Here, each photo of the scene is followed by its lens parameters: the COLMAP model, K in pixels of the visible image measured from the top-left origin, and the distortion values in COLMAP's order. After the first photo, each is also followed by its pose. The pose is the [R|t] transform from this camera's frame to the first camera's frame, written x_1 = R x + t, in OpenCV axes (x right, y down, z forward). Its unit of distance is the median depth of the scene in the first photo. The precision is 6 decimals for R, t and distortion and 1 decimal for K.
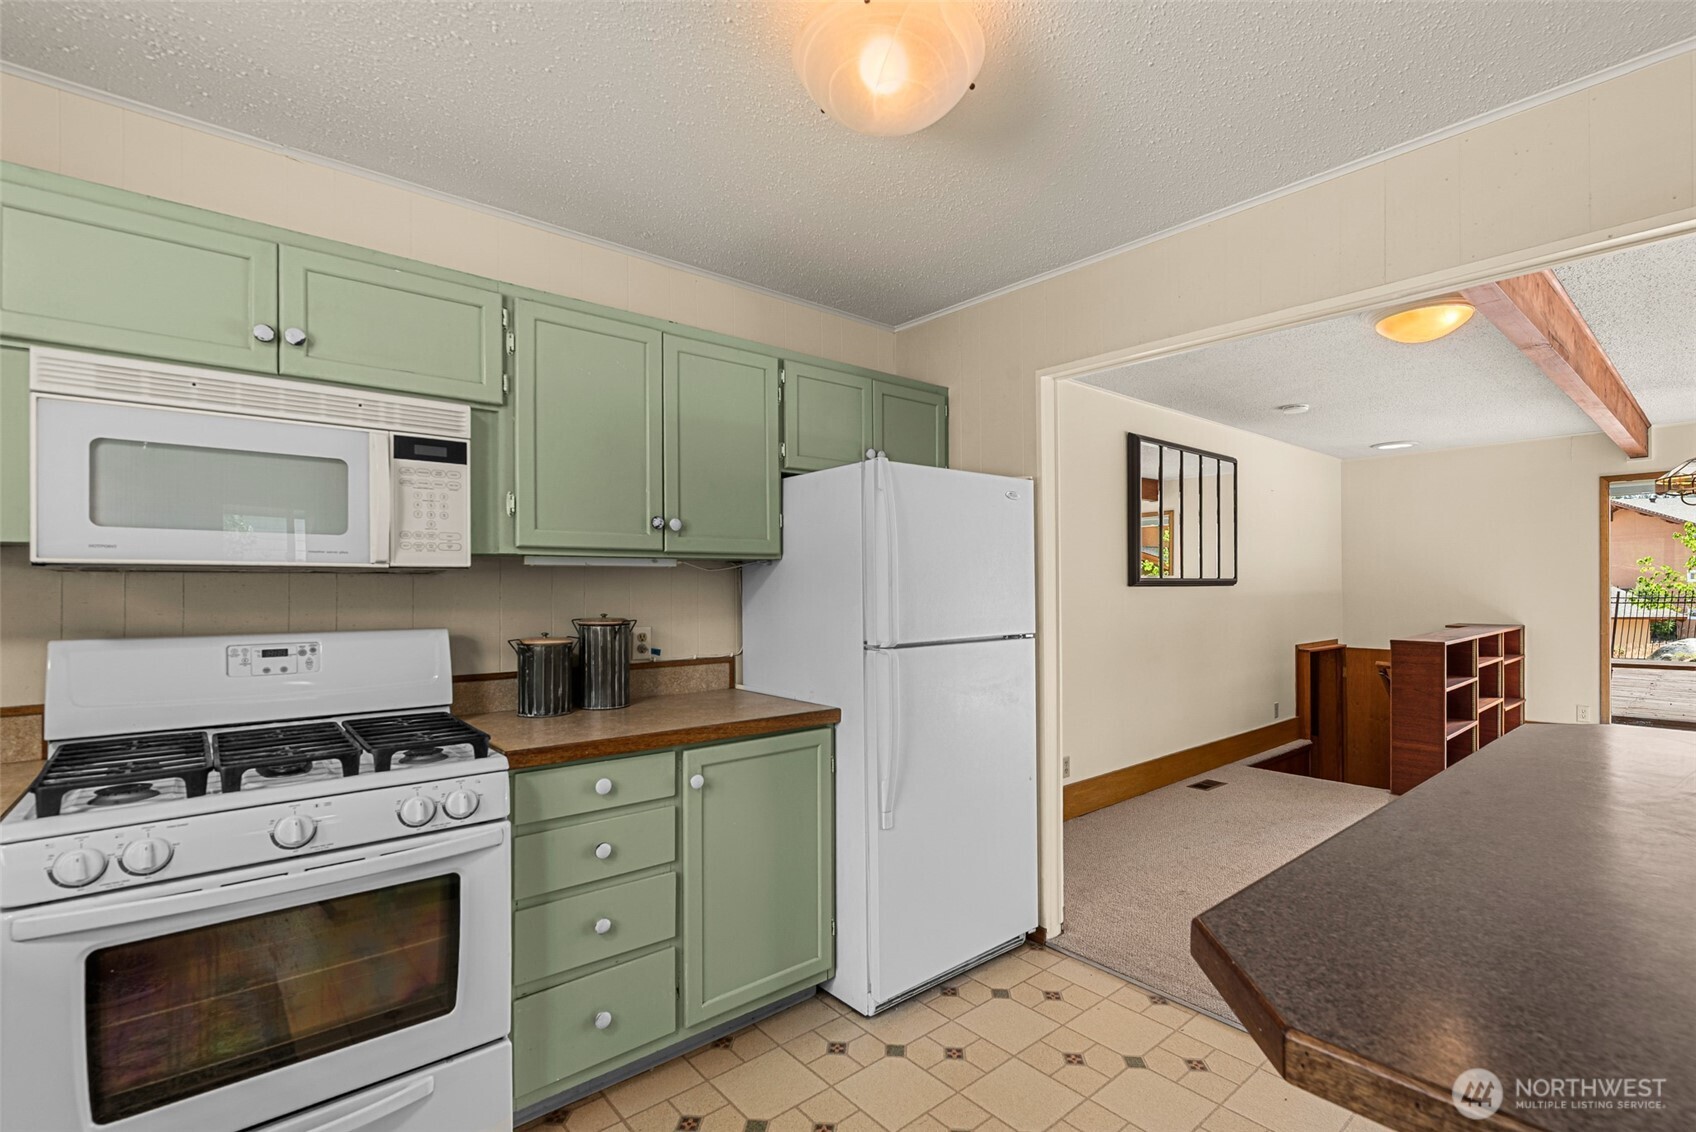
lens RADIAL K [[748.1, 0, 838.5], [0, 748.1, 585.4], [0, 0, 1]] dist [0.002933, -0.001731]
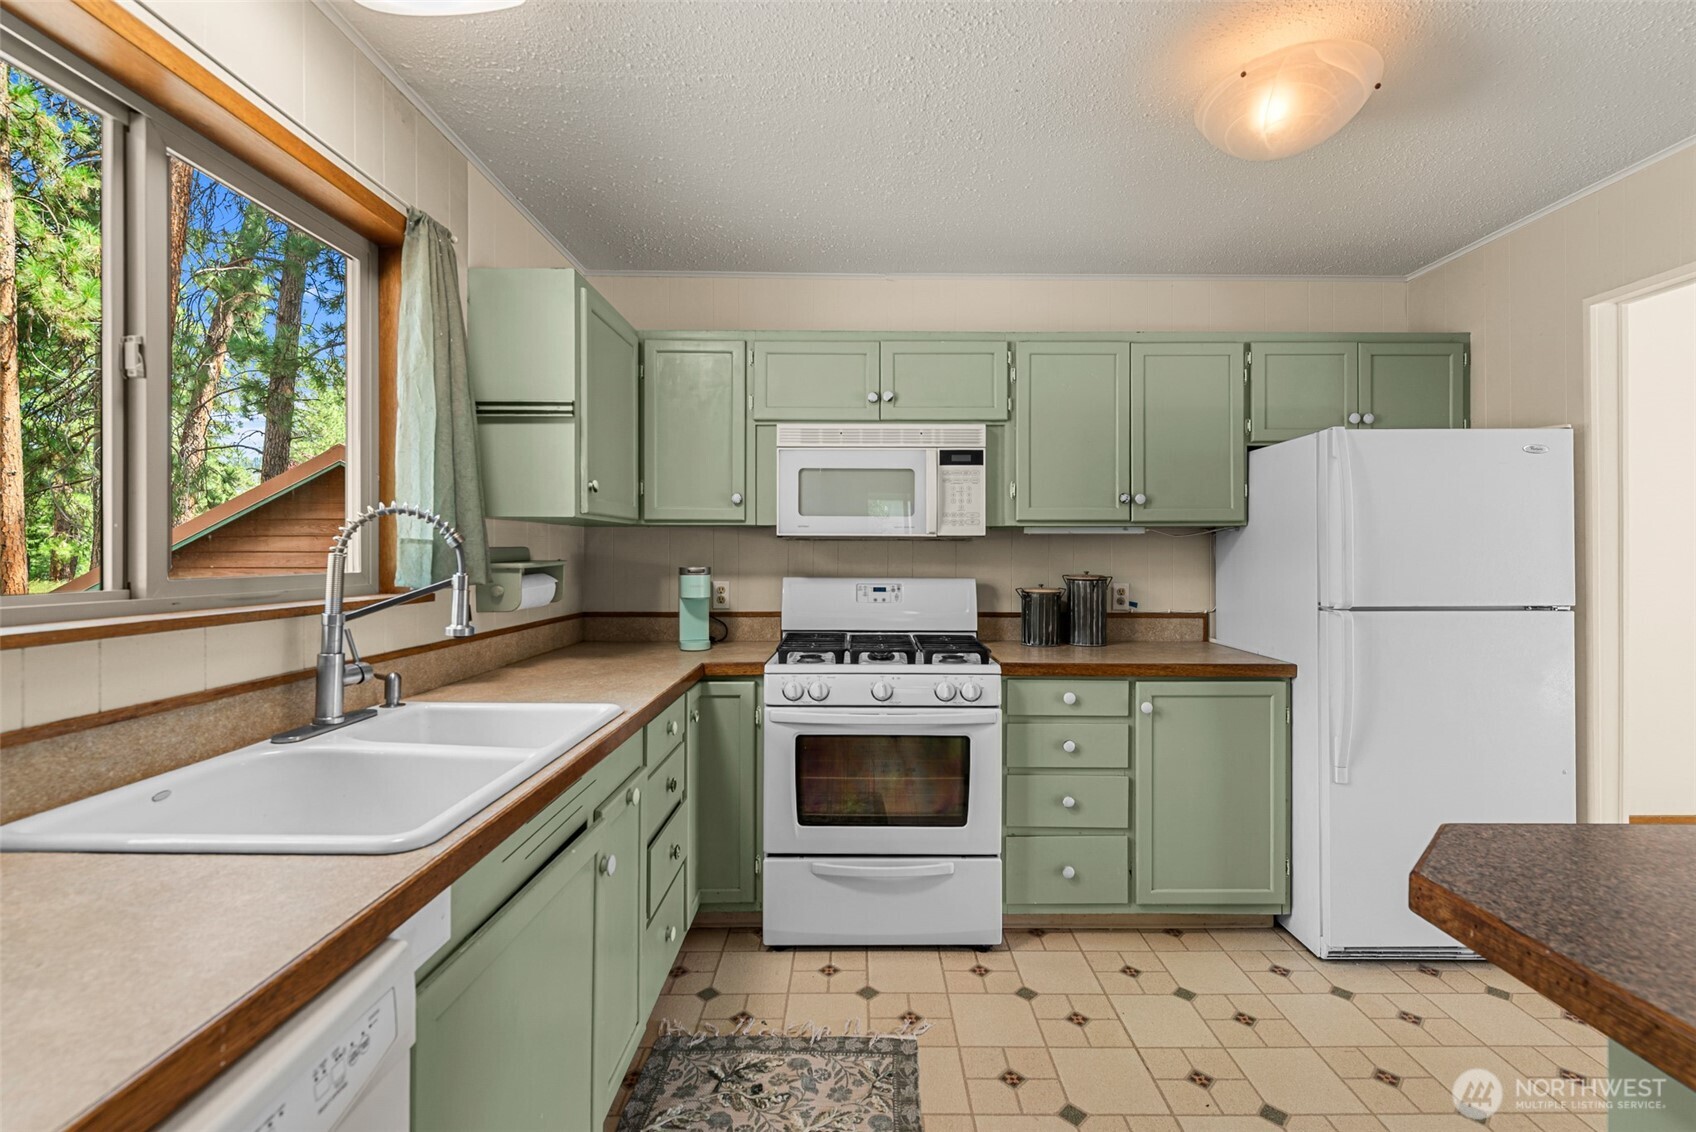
lens RADIAL K [[728.1, 0, 875.9], [0, 728.1, 553.0], [0, 0, 1]] dist [0.002215, -0.000172]
pose [[0.774019, 0.006120, -0.633132, 0.227170], [-0.004082, 0.999981, 0.004675, 0.003305], [0.633149, -0.001034, 0.774029, -0.215296]]
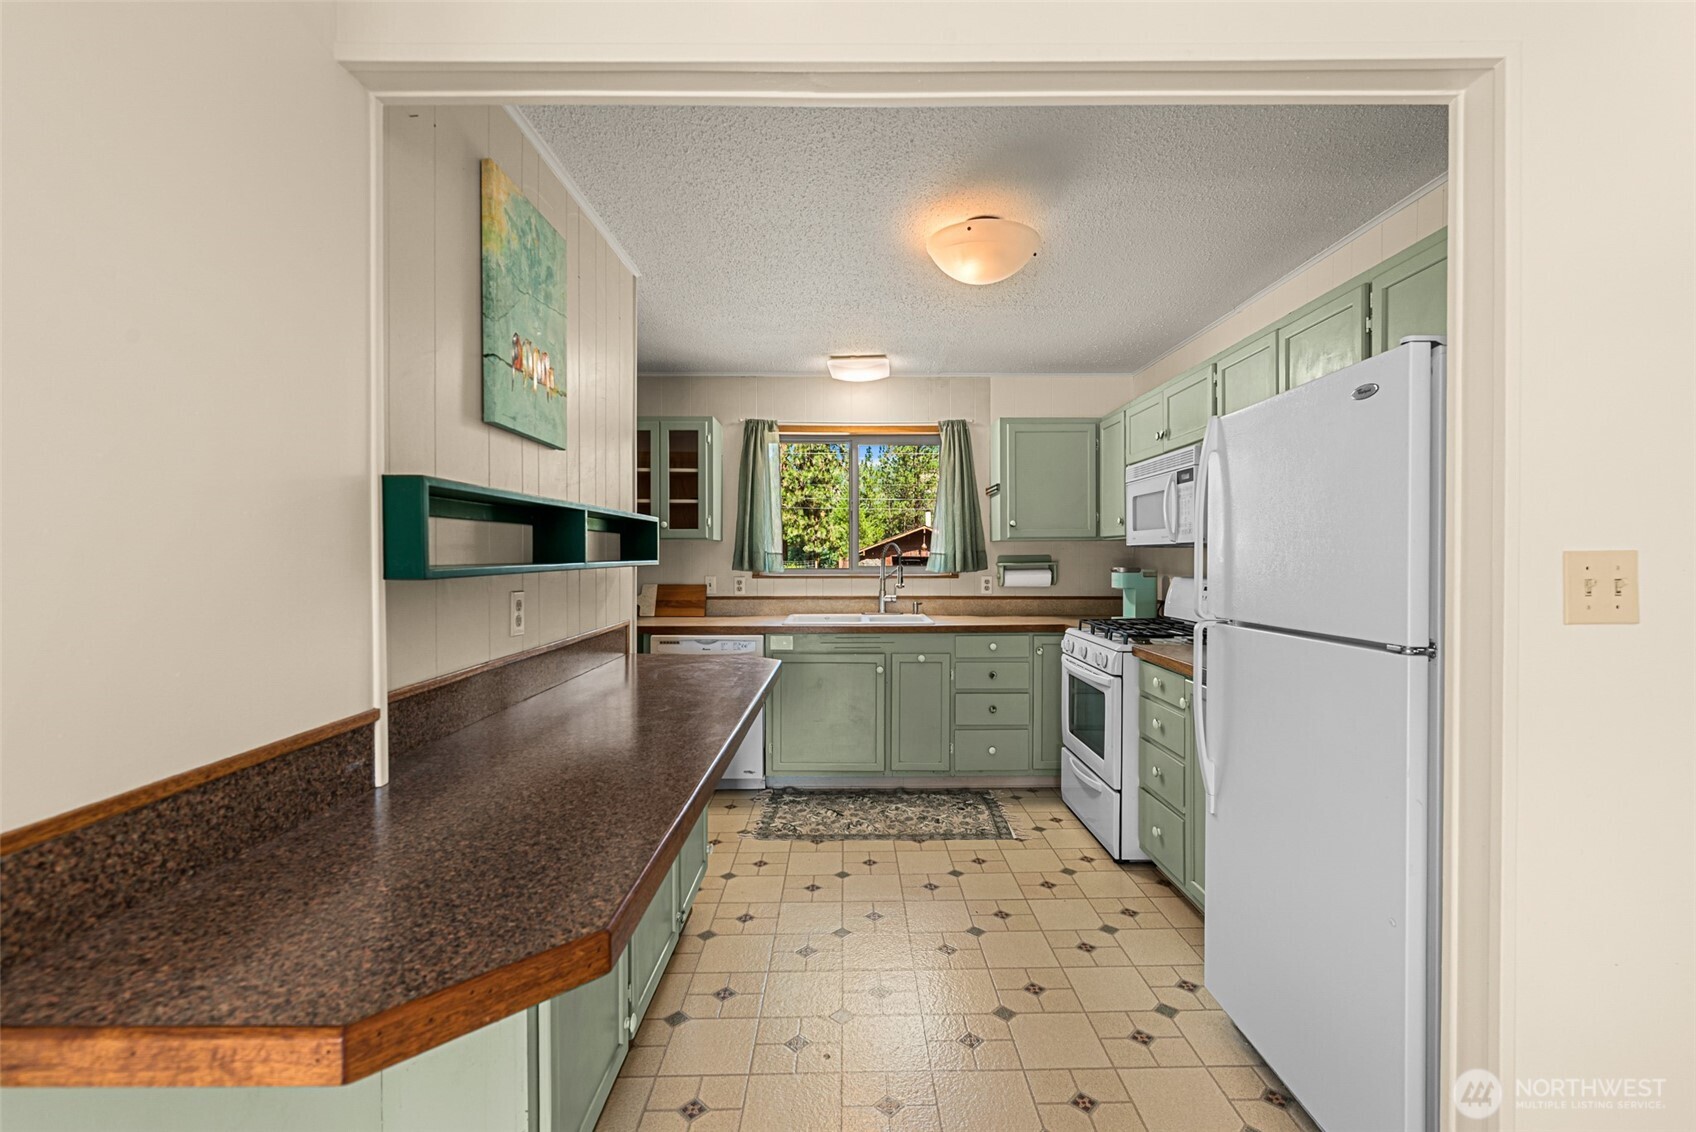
lens RADIAL K [[748.1, 0, 875.3], [0, 748.1, 561.4], [0, 0, 1]] dist [0.002933, -0.001731]
pose [[-0.623691, 0.009523, -0.781613, 1.231703], [0.006075, 0.999955, 0.007336, -0.001235], [0.781648, -0.000173, -0.623720, 1.444234]]
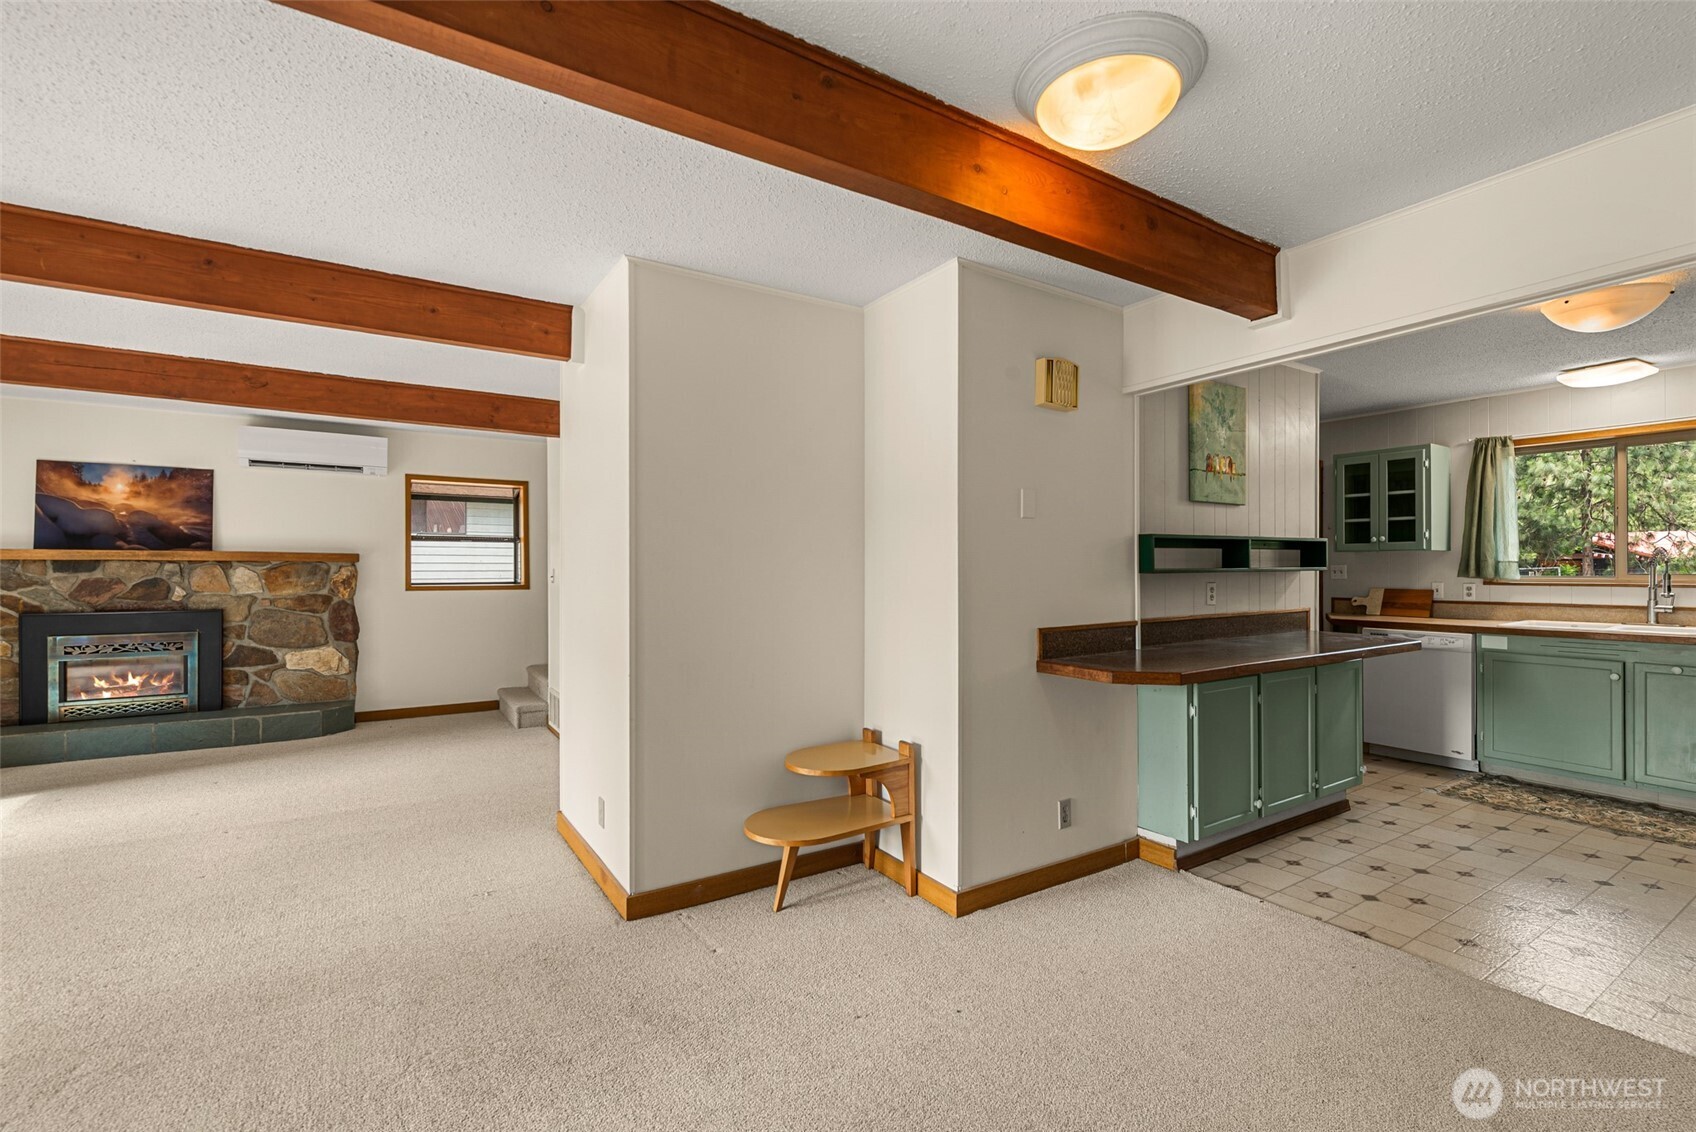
lens RADIAL K [[748.1, 0, 834.7], [0, 748.1, 567.5], [0, 0, 1]] dist [0.002933, -0.001731]
pose [[-0.988156, 0.007114, 0.153286, 1.423409], [0.006278, 0.999963, -0.005943, 0.008935], [-0.153322, -0.004911, -0.988164, 2.536973]]
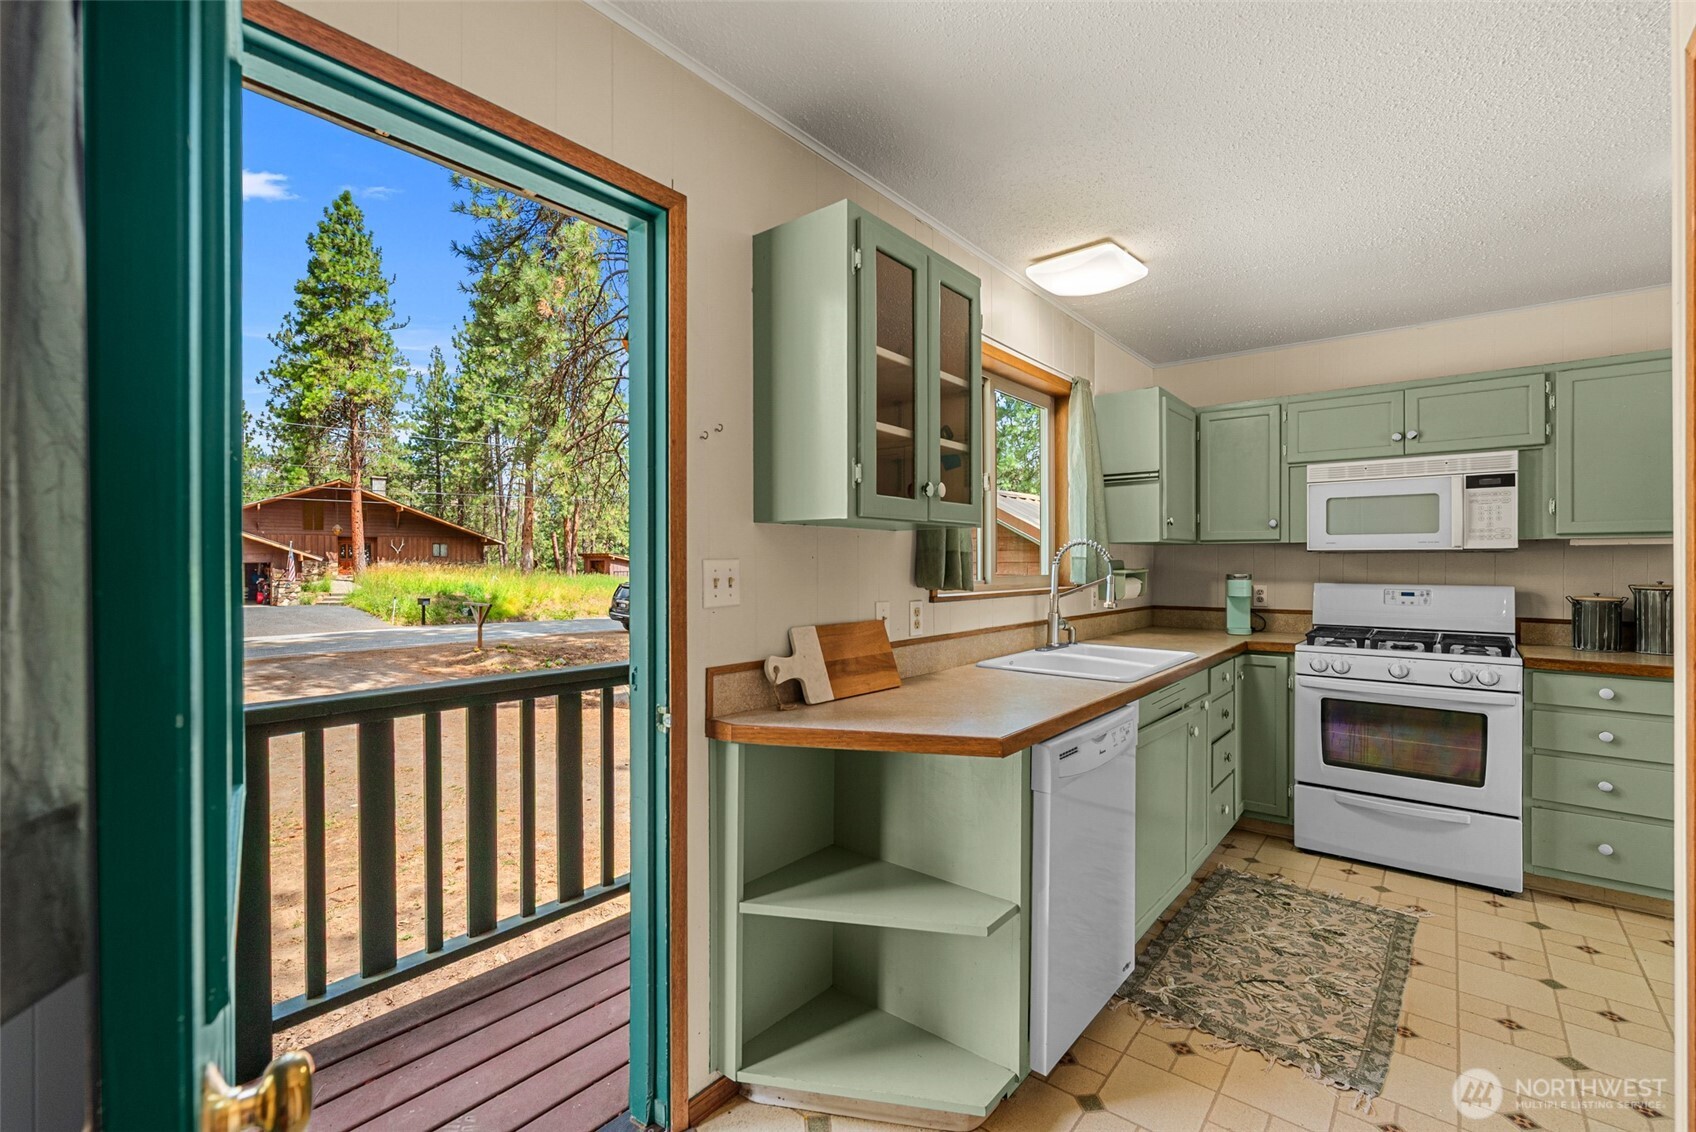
lens RADIAL K [[748.1, 0, 866.3], [0, 748.1, 566.5], [0, 0, 1]] dist [0.002933, -0.001731]
pose [[0.192846, 0.010015, -0.981178, 0.814635], [0.003032, 0.999937, 0.010803, -0.005935], [0.981224, -0.005058, 0.192804, -0.693644]]
